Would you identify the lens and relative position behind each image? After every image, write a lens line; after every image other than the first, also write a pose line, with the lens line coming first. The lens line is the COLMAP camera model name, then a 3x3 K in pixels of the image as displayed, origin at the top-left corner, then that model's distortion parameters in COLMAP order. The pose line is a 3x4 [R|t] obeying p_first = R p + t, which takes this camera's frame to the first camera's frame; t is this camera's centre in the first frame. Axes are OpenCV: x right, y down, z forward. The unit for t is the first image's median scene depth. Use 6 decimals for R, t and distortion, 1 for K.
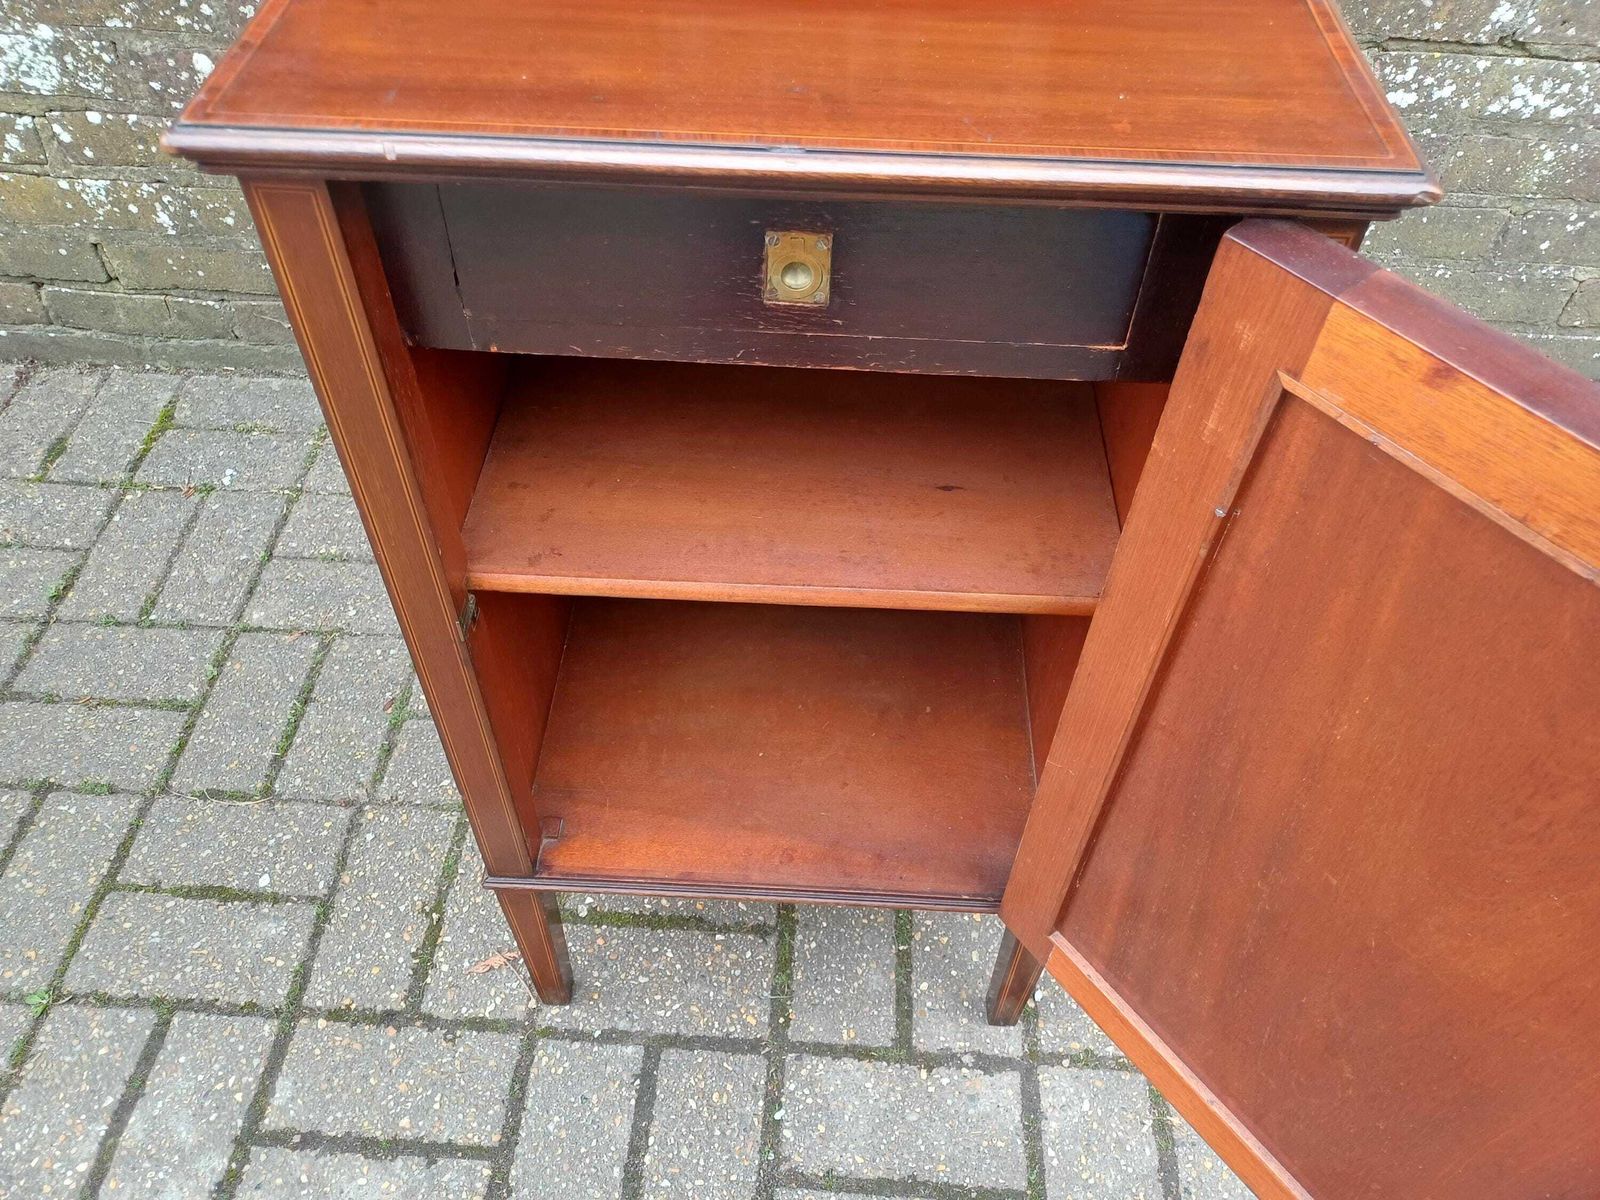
lens RADIAL K [[1200.4, 0, 792.3], [0, 1200.4, 585.2], [0, 0, 1]] dist [0.038170, -0.019170]
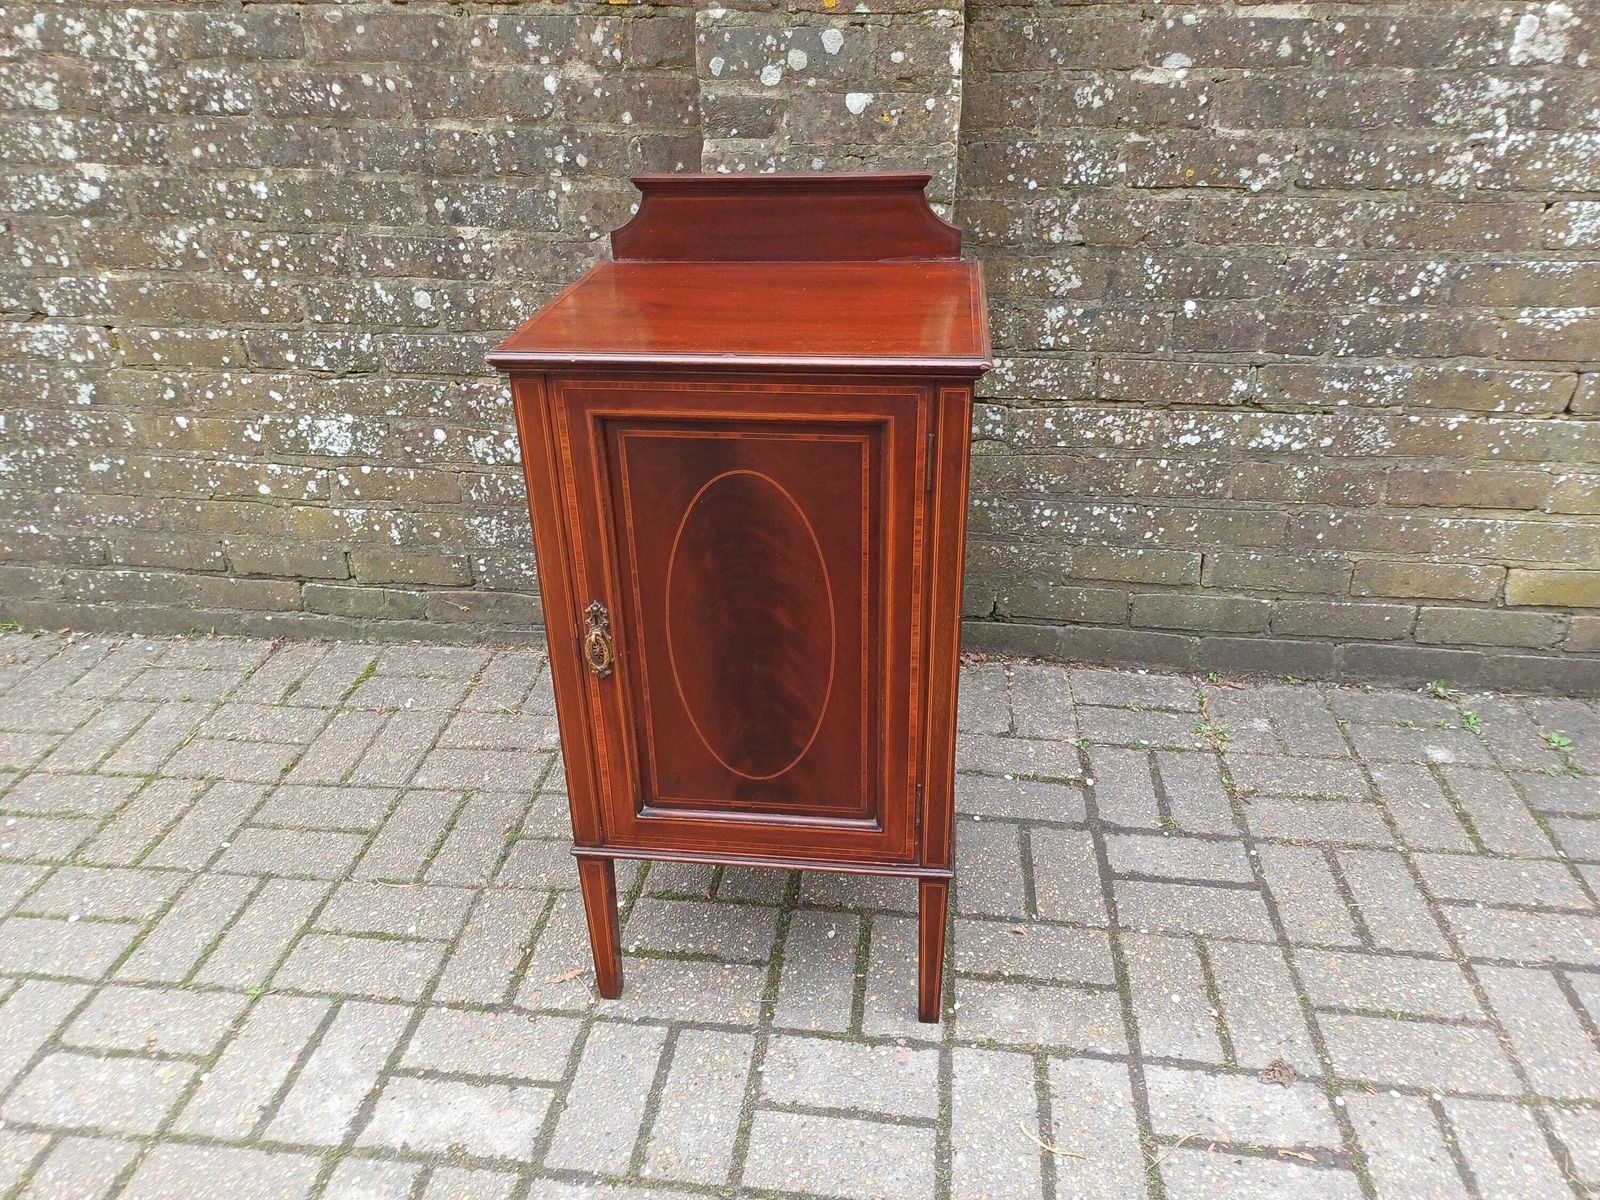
lens RADIAL K [[1165.9, 0, 788.8], [0, 1165.9, 591.2], [0, 0, 1]] dist [0.106170, -0.151941]
pose [[0.997226, -0.004849, -0.074268, 0.111799], [-0.022391, 0.932105, -0.361497, 0.376896], [0.070979, 0.362157, 0.929411, -0.411000]]
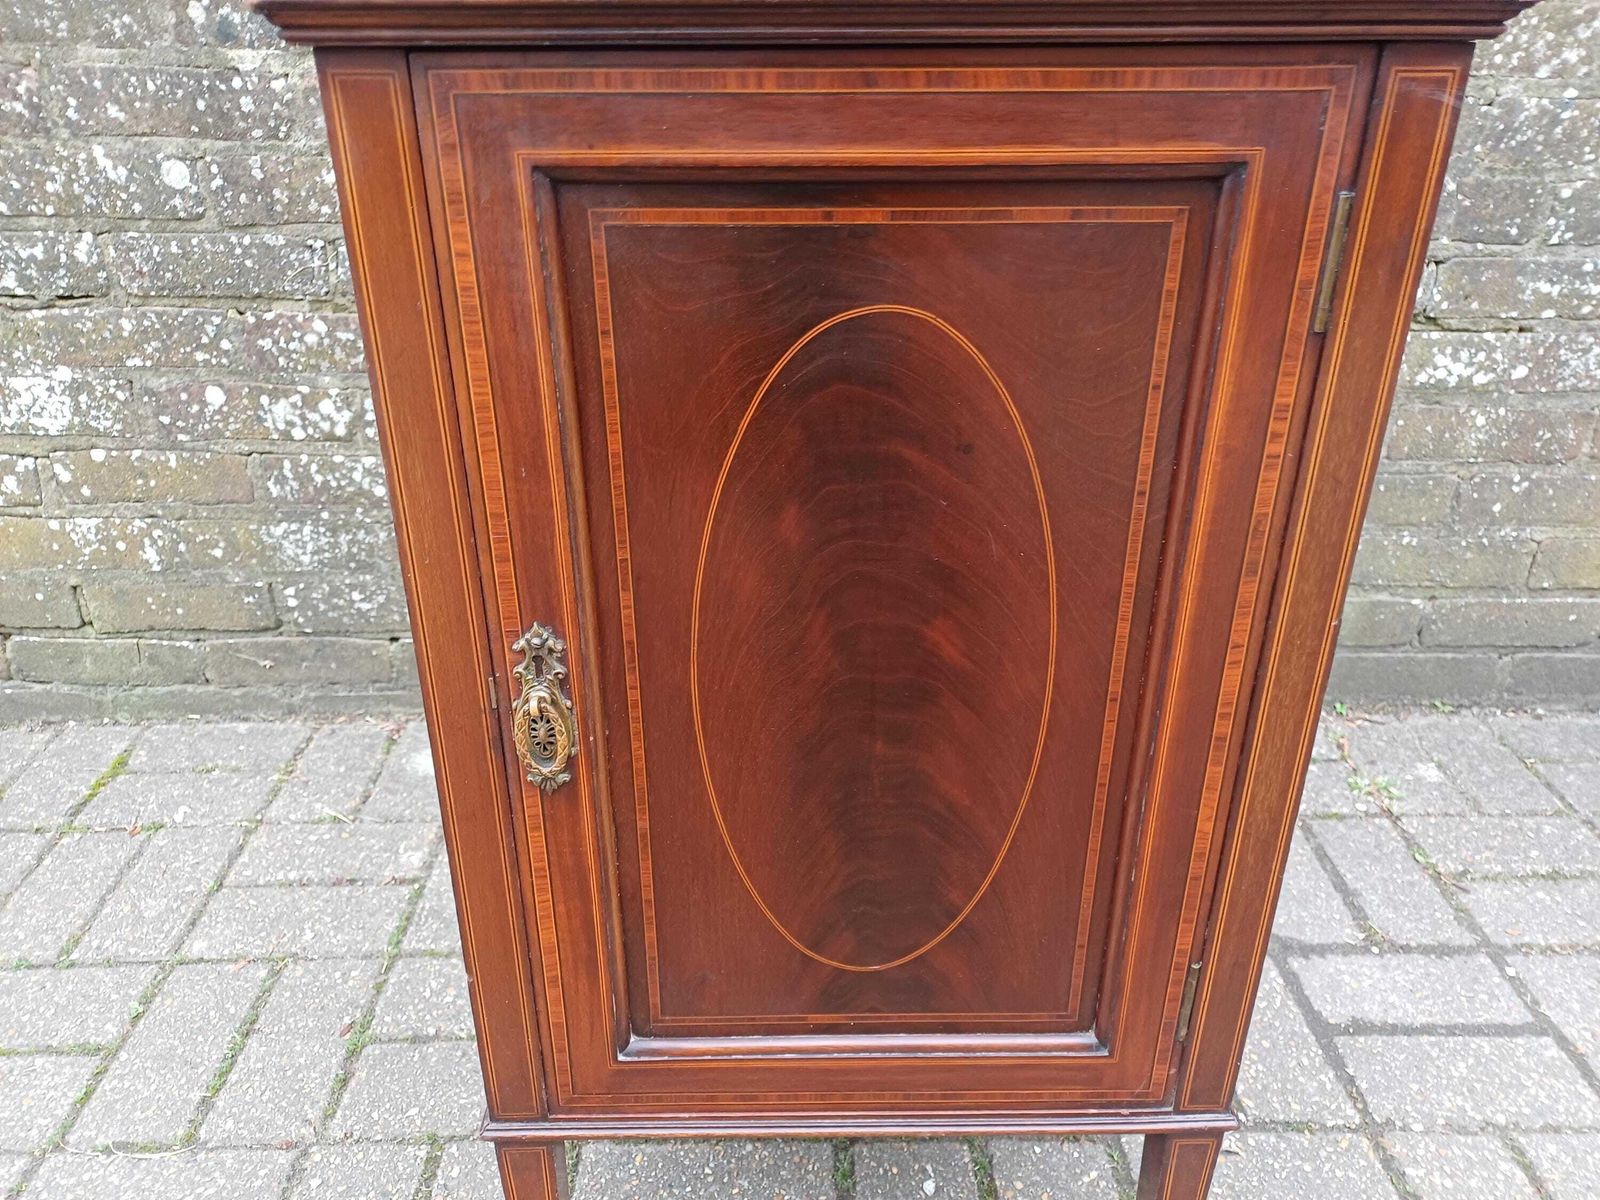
lens RADIAL K [[1188.5, 0, 789.2], [0, 1188.5, 606.5], [0, 0, 1]] dist [0.023067, -0.002914]
pose [[0.997295, -0.047506, 0.056082, -0.067385], [0.065275, 0.923195, -0.378749, 0.187332], [-0.033782, 0.381385, 0.923799, 0.117555]]
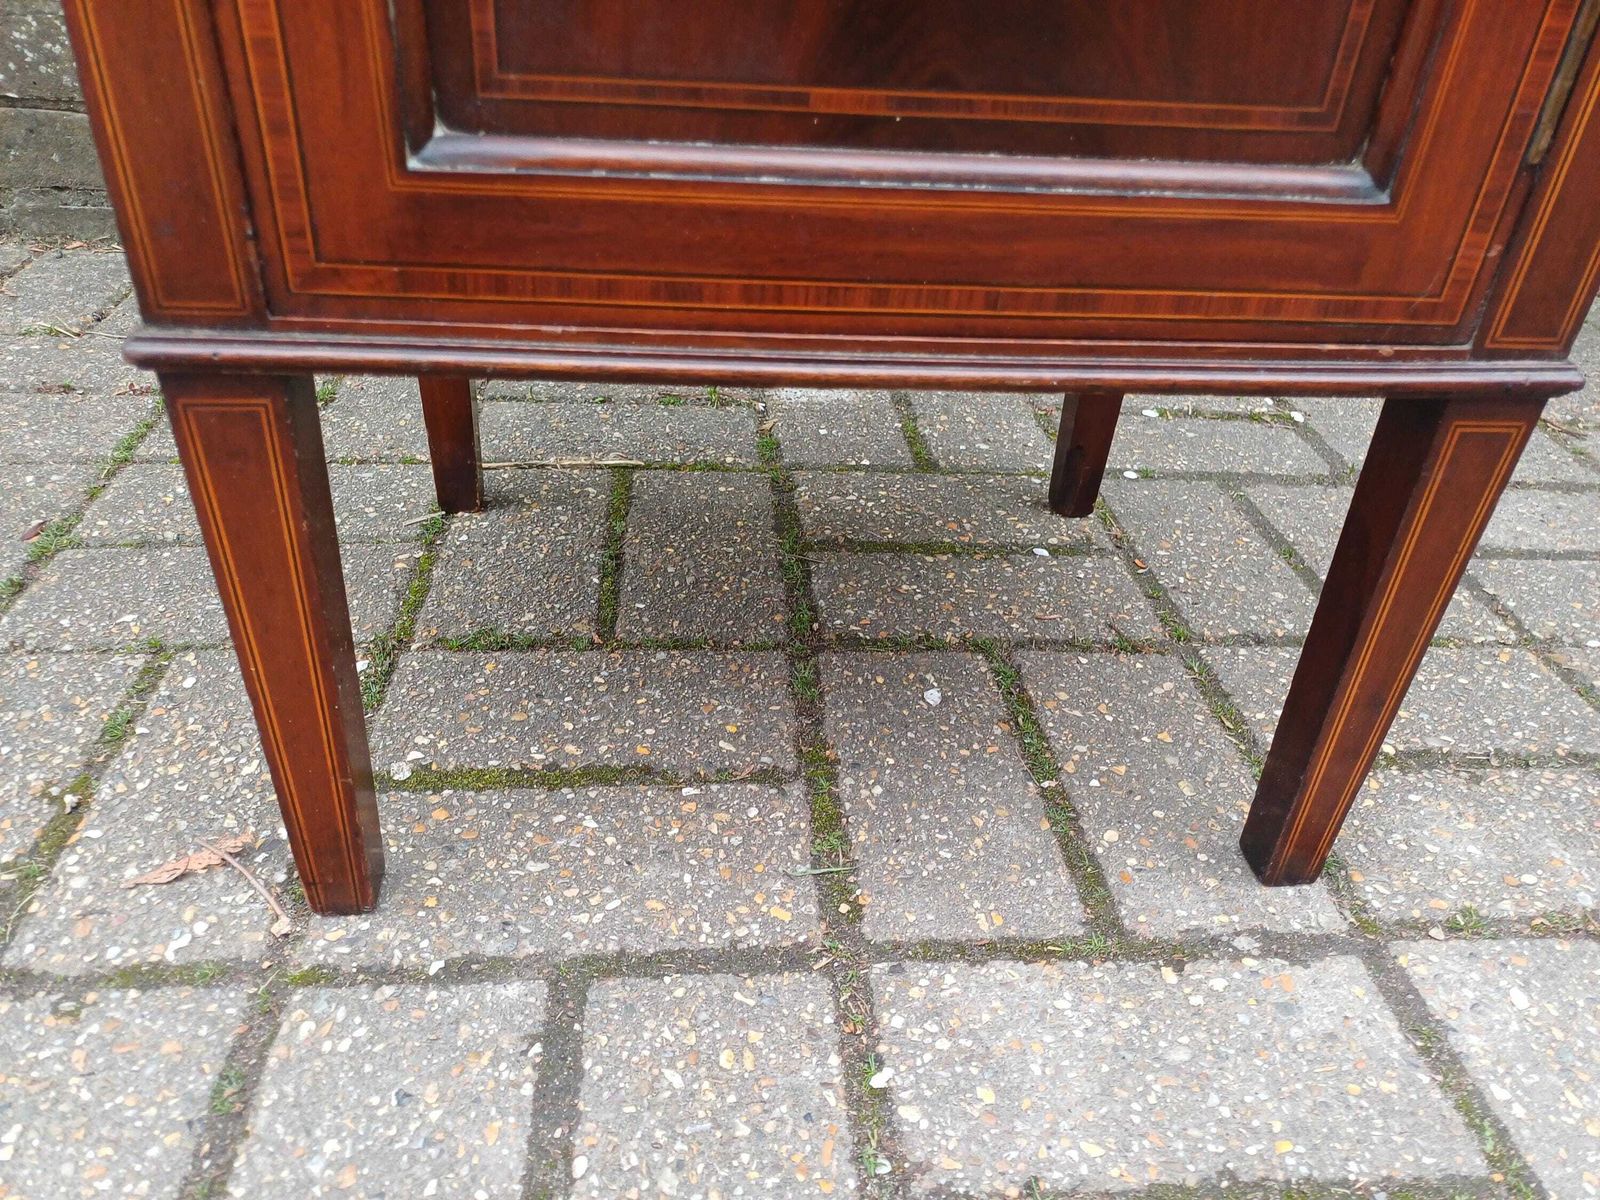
lens RADIAL K [[1182.4, 0, 791.6], [0, 1182.4, 615.3], [0, 0, 1]] dist [0.041144, -0.027946]
pose [[0.987928, -0.045205, 0.148169, -0.087249], [0.082059, 0.963971, -0.253035, 0.347341], [-0.131392, 0.262139, 0.956043, 0.508041]]
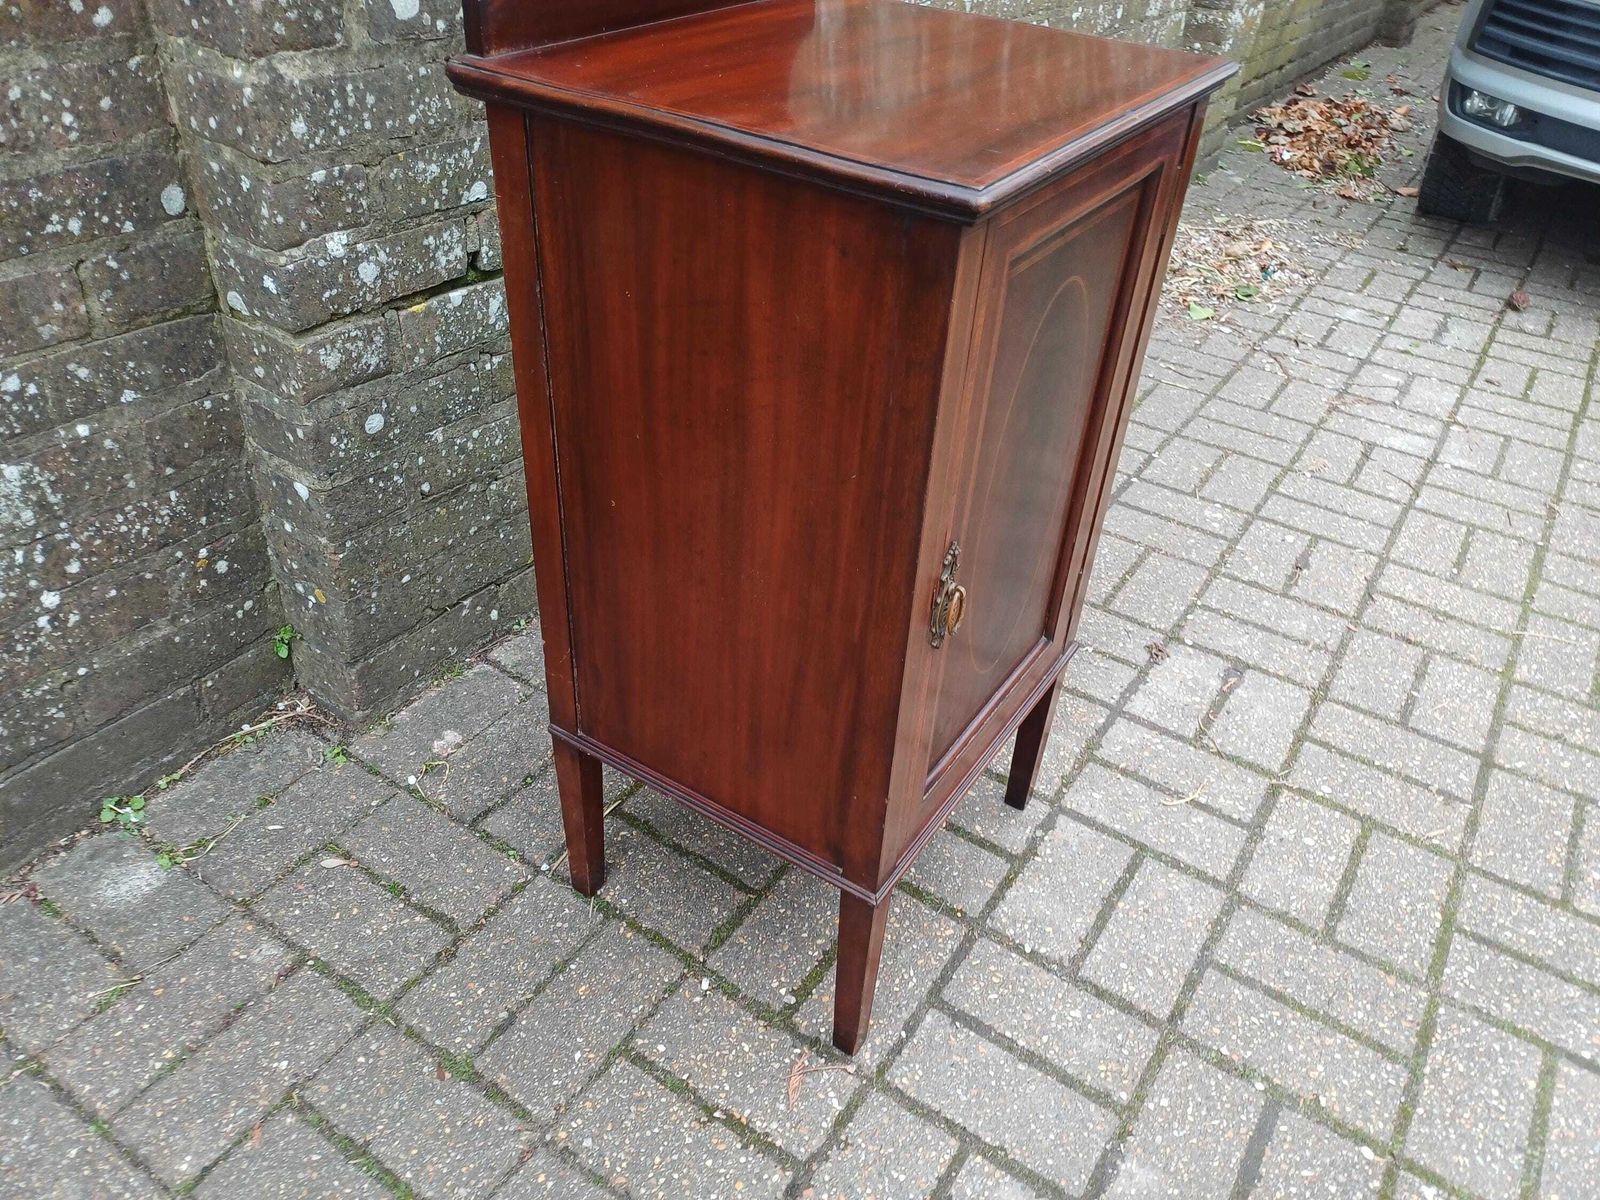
lens RADIAL K [[1184.5, 0, 806.0], [0, 1184.5, 600.9], [0, 0, 1]] dist [0.061587, -0.039328]
pose [[0.494319, -0.498576, 0.712089, -0.746525], [0.621798, 0.775249, 0.111157, -0.110491], [-0.607467, 0.387828, 0.693234, 0.127726]]
